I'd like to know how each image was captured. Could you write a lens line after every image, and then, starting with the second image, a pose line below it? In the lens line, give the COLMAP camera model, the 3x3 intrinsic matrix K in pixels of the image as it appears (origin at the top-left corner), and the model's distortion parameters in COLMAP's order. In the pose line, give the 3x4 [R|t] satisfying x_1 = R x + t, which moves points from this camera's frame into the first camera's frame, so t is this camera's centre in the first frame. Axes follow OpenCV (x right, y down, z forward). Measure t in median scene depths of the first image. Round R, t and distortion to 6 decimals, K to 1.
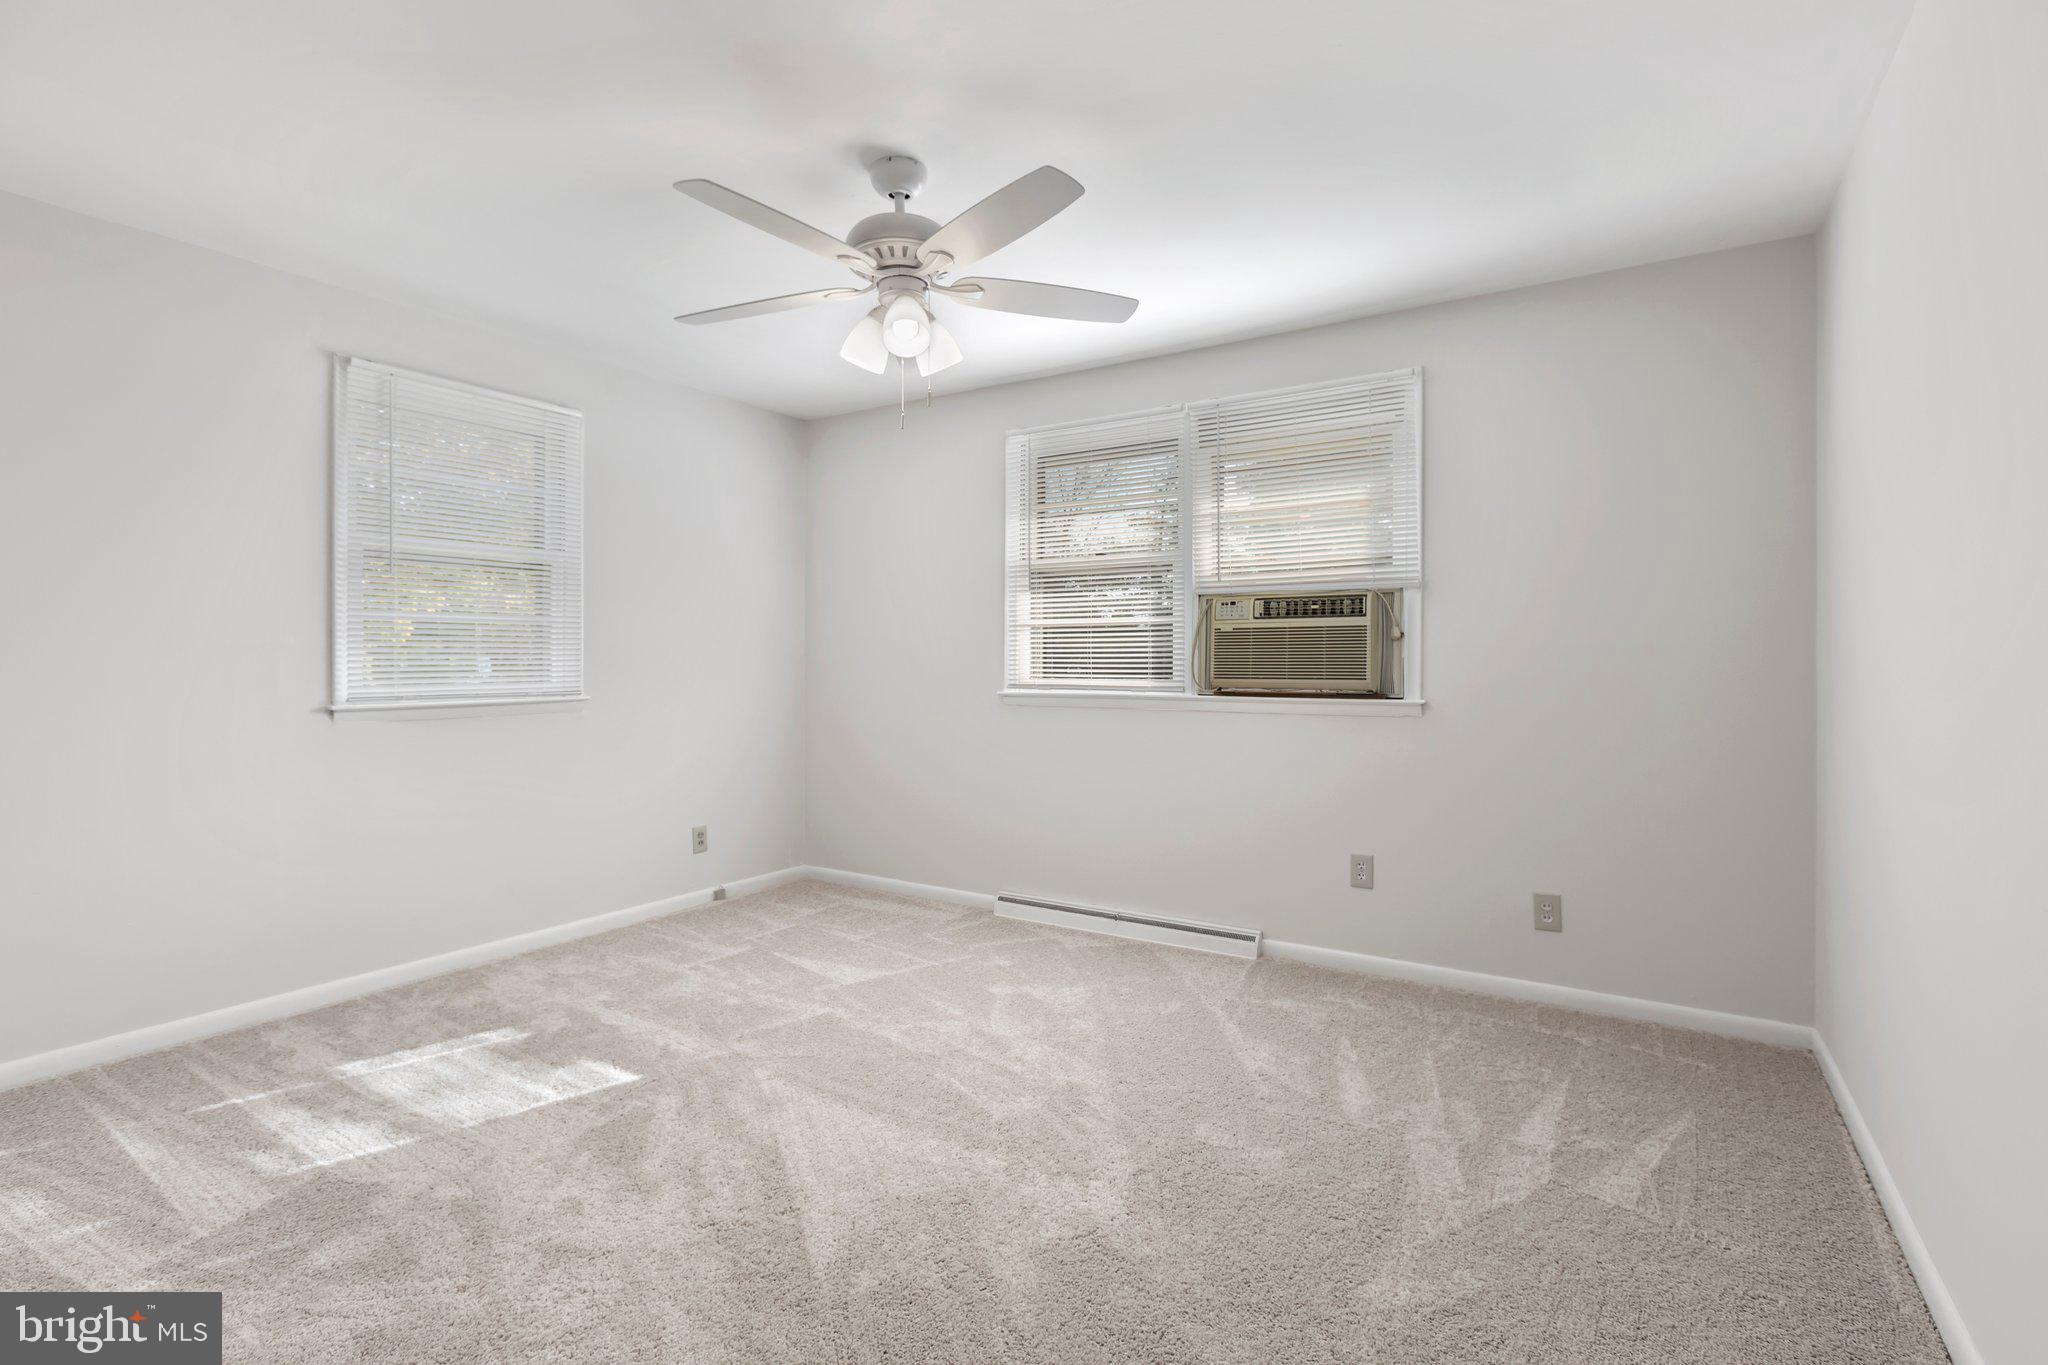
lens RADIAL K [[991.5, 0, 1019.7], [0, 991.5, 671.4], [0, 0, 1]] dist [0.003167, 0.000052]
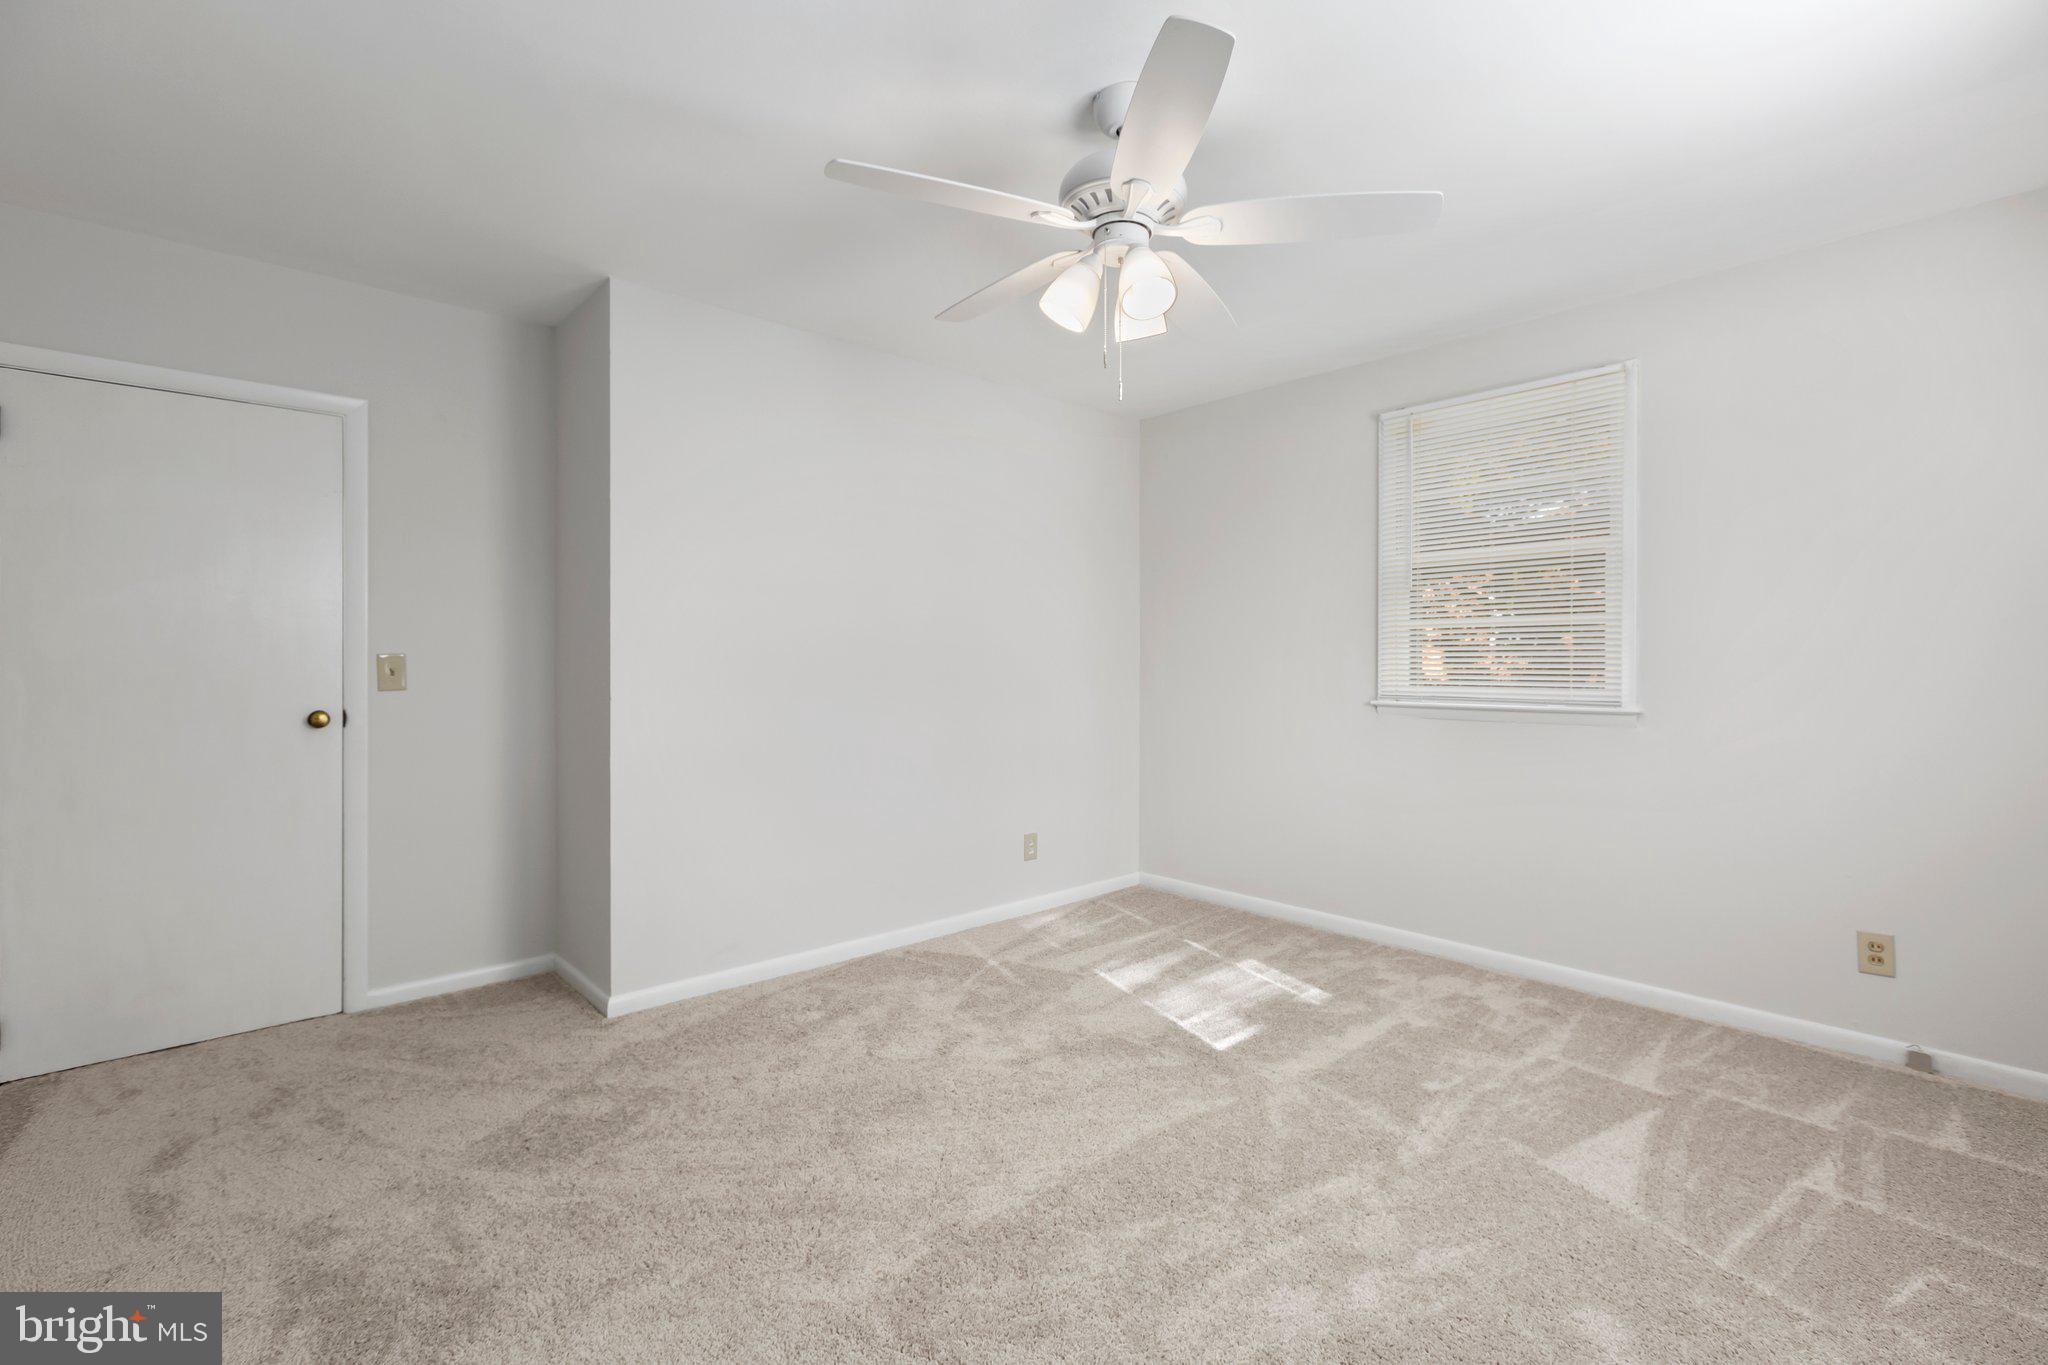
lens RADIAL K [[917.6, 0, 1018.3], [0, 917.6, 674.8], [0, 0, 1]] dist [0.008571, -0.003761]
pose [[-0.284258, 0.010698, -0.958688, 0.547711], [-0.015031, 0.999765, 0.015613, -0.009583], [0.958630, 0.018848, -0.284030, 0.923167]]
